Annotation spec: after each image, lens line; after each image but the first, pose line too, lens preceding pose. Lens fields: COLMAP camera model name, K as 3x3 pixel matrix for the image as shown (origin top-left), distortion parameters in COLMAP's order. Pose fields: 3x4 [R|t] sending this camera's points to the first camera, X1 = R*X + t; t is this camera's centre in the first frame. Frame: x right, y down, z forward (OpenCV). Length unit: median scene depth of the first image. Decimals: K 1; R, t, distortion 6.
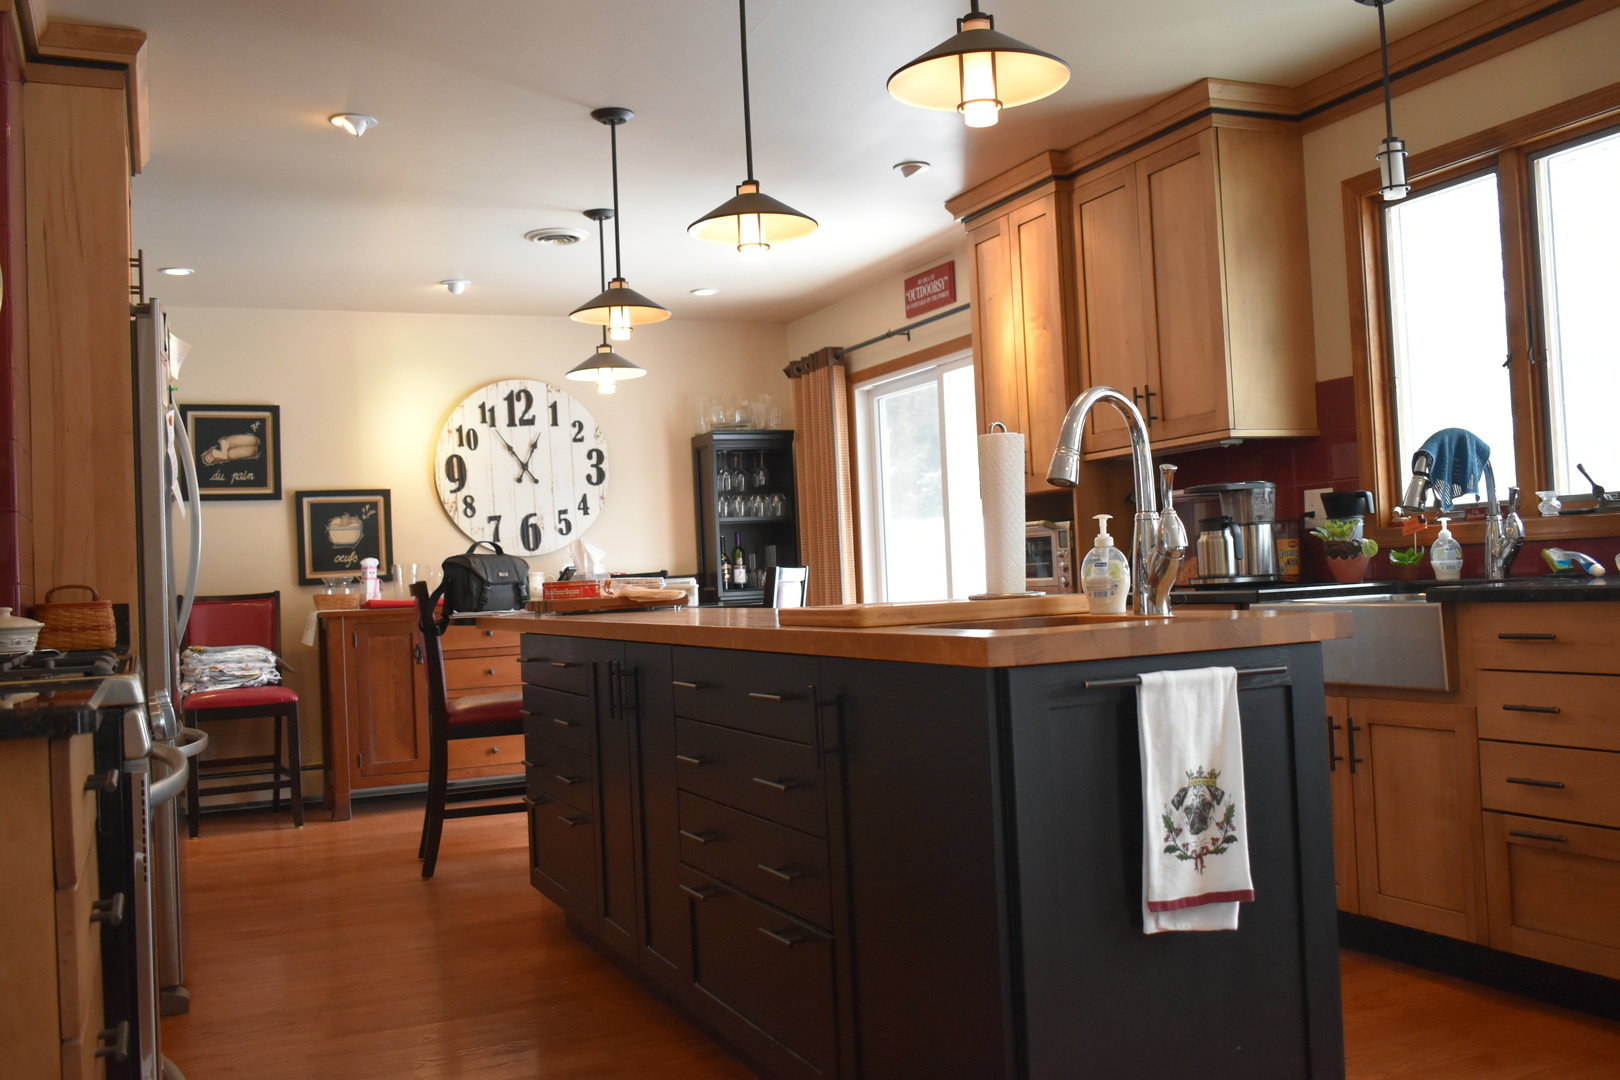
lens RADIAL K [[1458.8, 0, 810.0], [0, 1458.8, 540.0], [0, 0, 1]] dist [-0.031898, 0.014633]
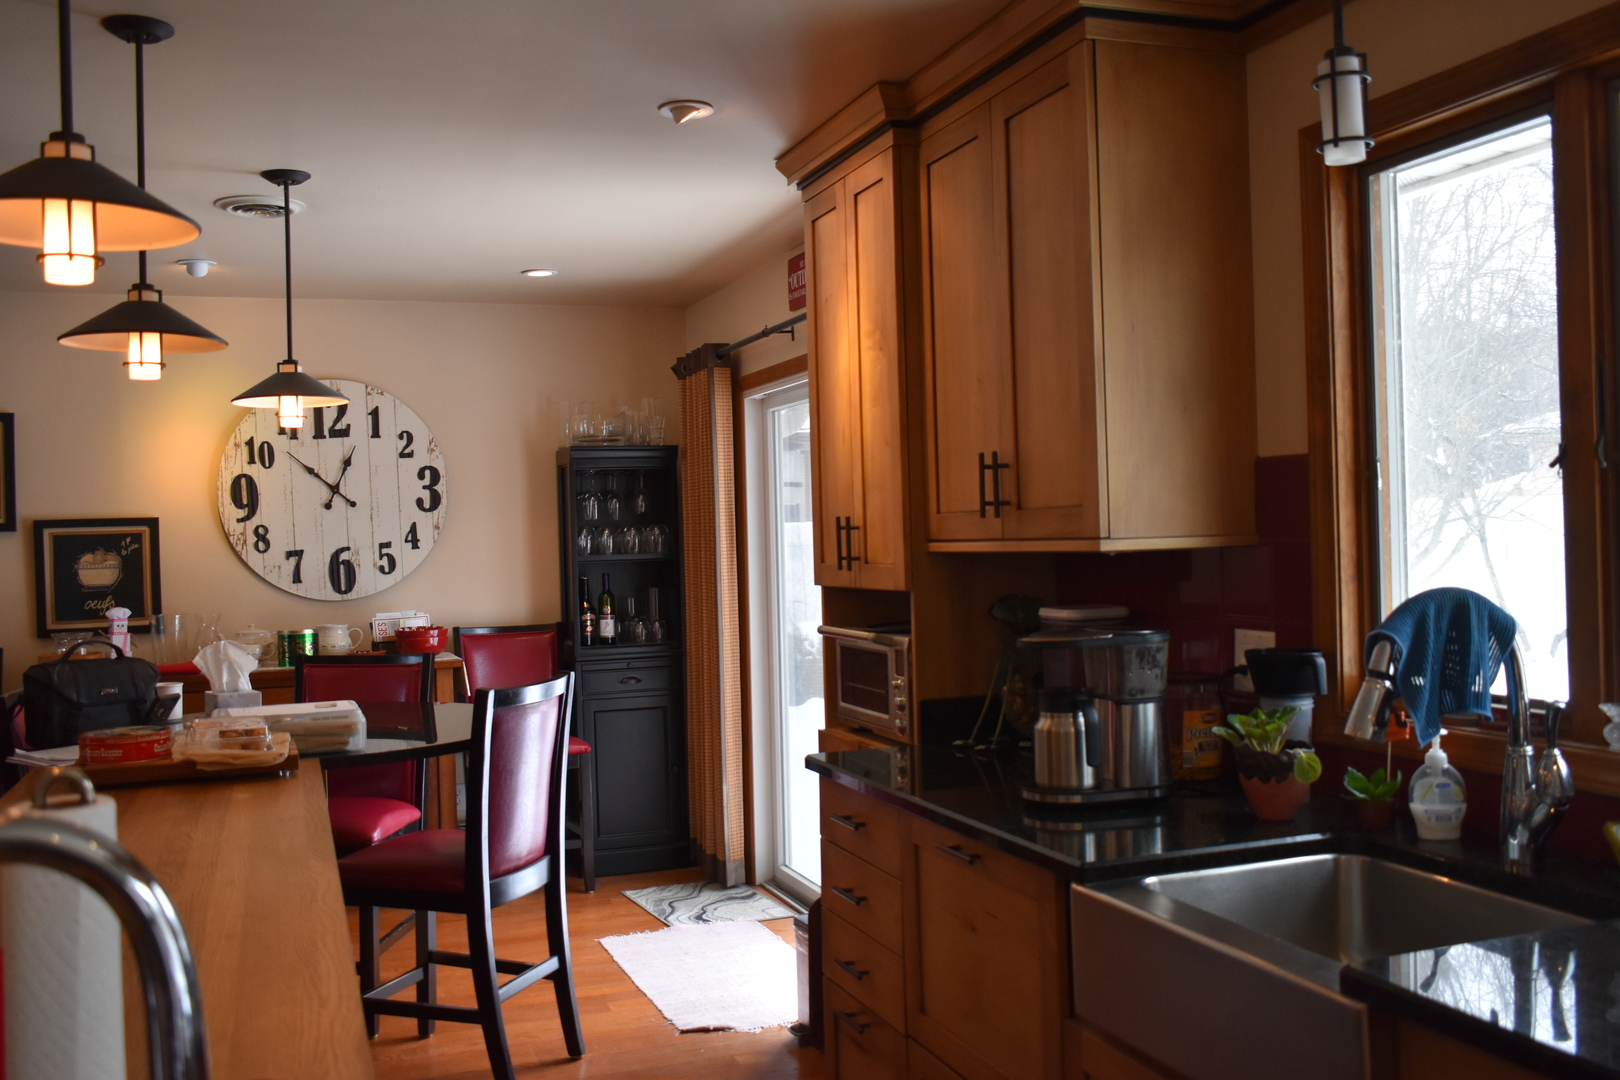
lens RADIAL K [[1464.8, 0, 810.0], [0, 1464.8, 540.0], [0, 0, 1]] dist [-0.018428, -0.017984]
pose [[0.997504, 0.019301, -0.067917, 0.164582], [-0.017017, 0.999275, 0.034055, -0.074507], [0.068525, -0.032815, 0.997110, 0.298074]]
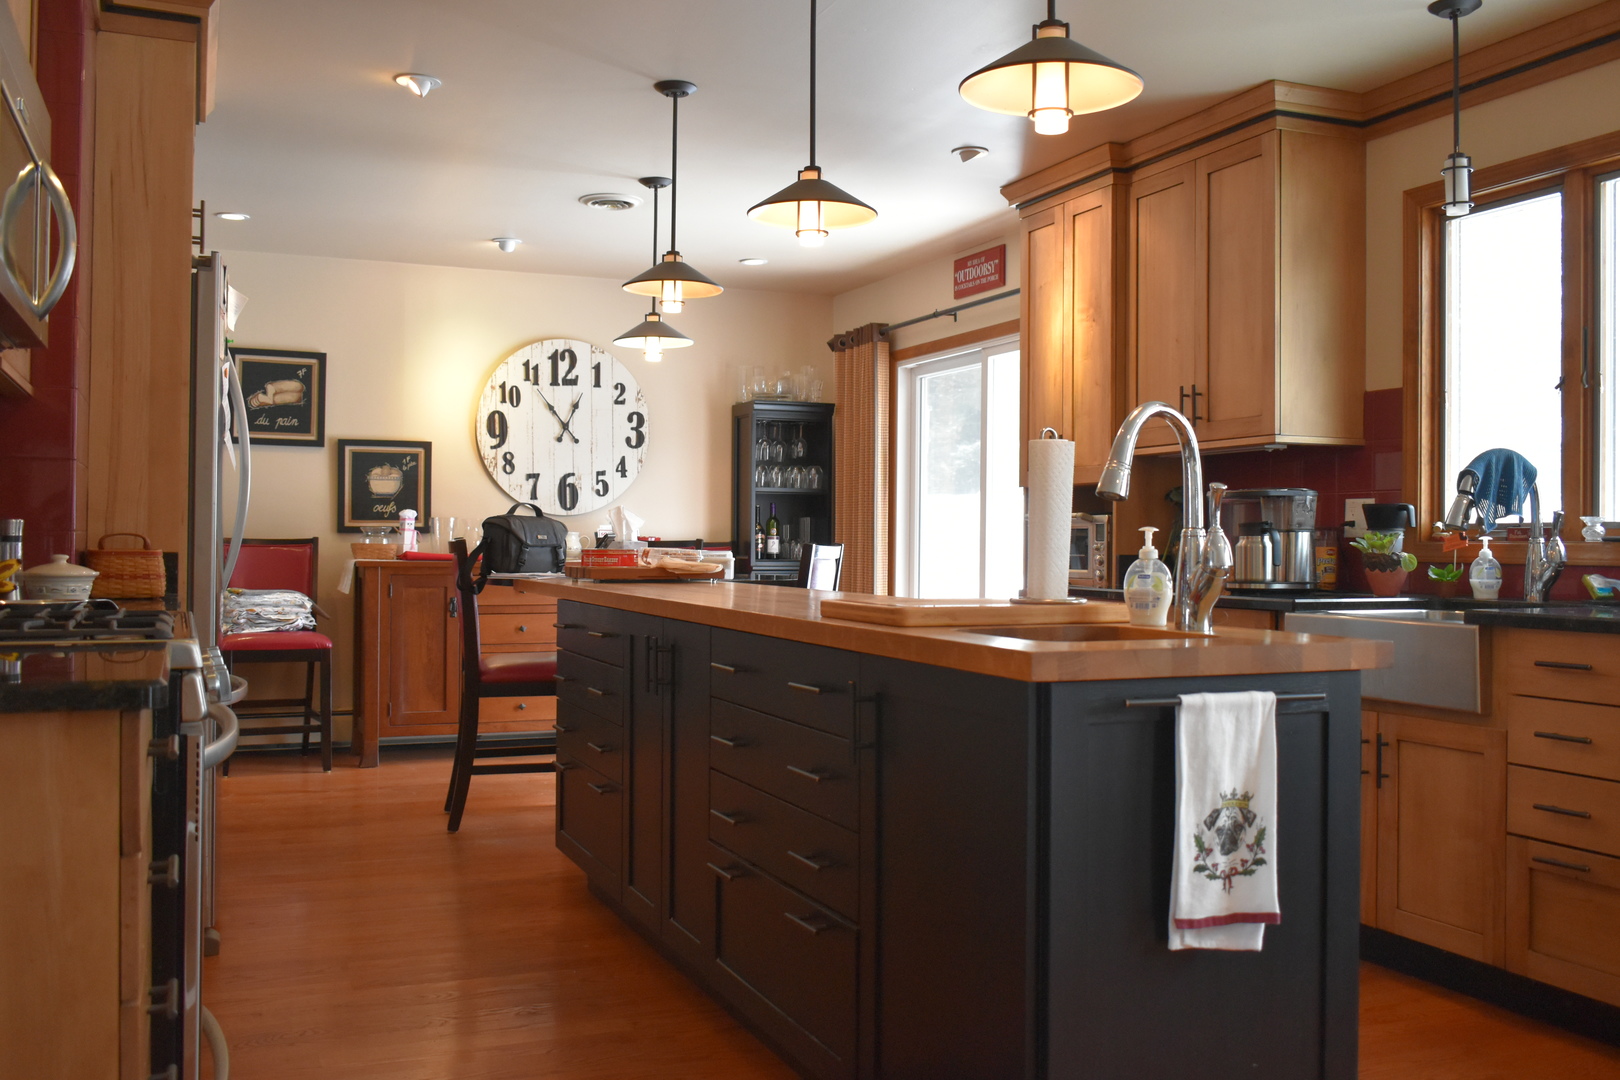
lens RADIAL K [[1458.8, 0, 810.0], [0, 1458.8, 540.0], [0, 0, 1]] dist [-0.031898, 0.014633]
pose [[0.998331, 0.054704, -0.018489, -0.006157], [-0.054220, 0.998198, 0.025716, -0.009640], [0.019862, -0.024671, 0.999498, -0.004639]]
